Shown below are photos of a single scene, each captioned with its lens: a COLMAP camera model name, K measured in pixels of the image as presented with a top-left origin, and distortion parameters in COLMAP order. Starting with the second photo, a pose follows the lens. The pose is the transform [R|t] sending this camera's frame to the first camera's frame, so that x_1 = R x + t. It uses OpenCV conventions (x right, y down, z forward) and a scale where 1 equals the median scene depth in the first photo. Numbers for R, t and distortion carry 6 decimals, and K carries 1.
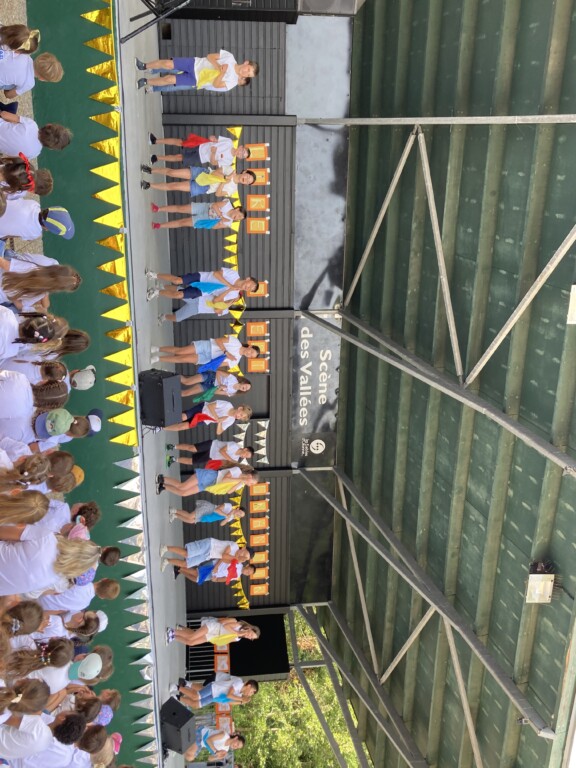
lens RADIAL K [[713.9, 0, 286.7], [0, 713.9, 389.1], [0, 0, 1]] dist [0.054081, 0.000000]
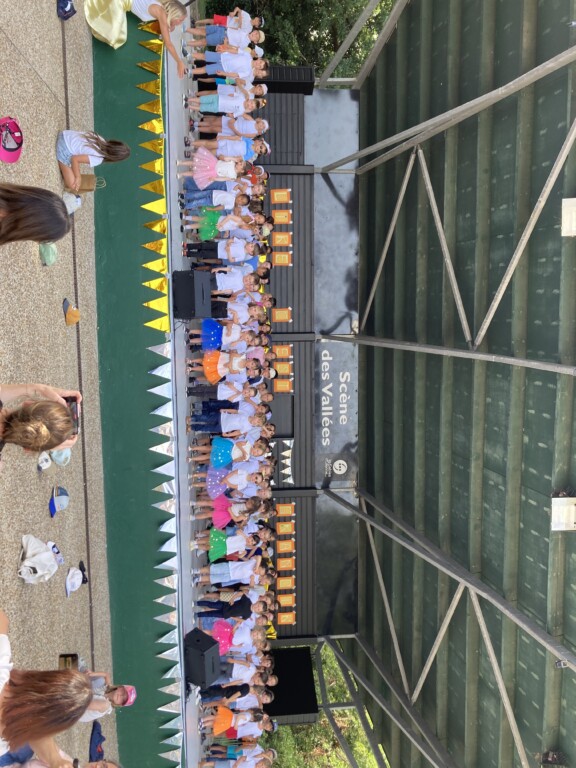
lens RADIAL K [[644.6, 0, 296.1], [0, 644.6, 381.1], [0, 0, 1]] dist [0.061657, -0.044174]
pose [[0.999651, -0.016840, -0.020331, -0.000269], [0.011524, 0.971232, -0.237855, 0.201274], [0.023752, 0.237538, 0.971088, 0.043385]]
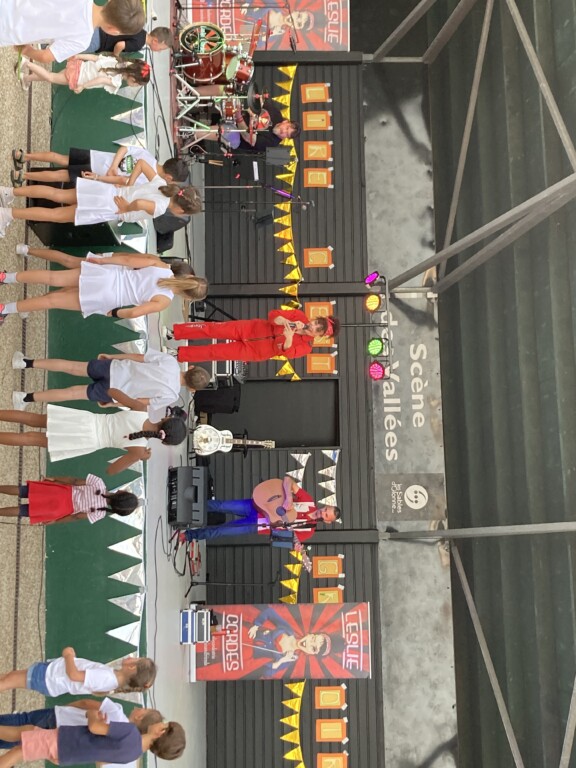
lens RADIAL K [[993.0, 0, 290.1], [0, 993.0, 345.2], [0, 0, 1]] dist [0.084595, 0.000000]
pose [[0.996991, -0.039226, -0.066865, -0.005140], [0.000123, 0.863328, -0.504643, 0.457024], [0.077522, 0.503116, 0.860735, 0.158376]]
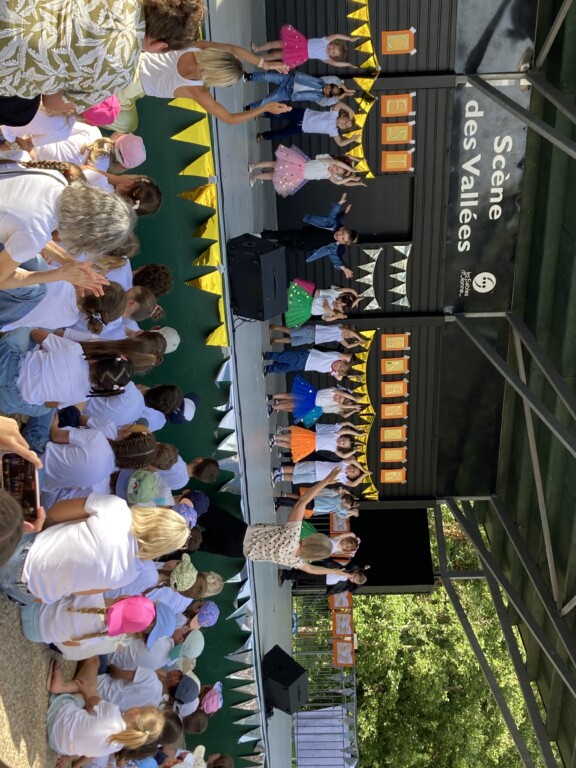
lens RADIAL K [[1087.5, 0, 284.9], [0, 1087.5, 392.1], [0, 0, 1]] dist [0.100264, 0.000000]
pose [[0.990336, 0.027558, -0.135923, 0.000446], [0.006843, 0.969156, 0.246352, -0.079482], [0.138519, -0.244901, 0.959602, -0.034096]]
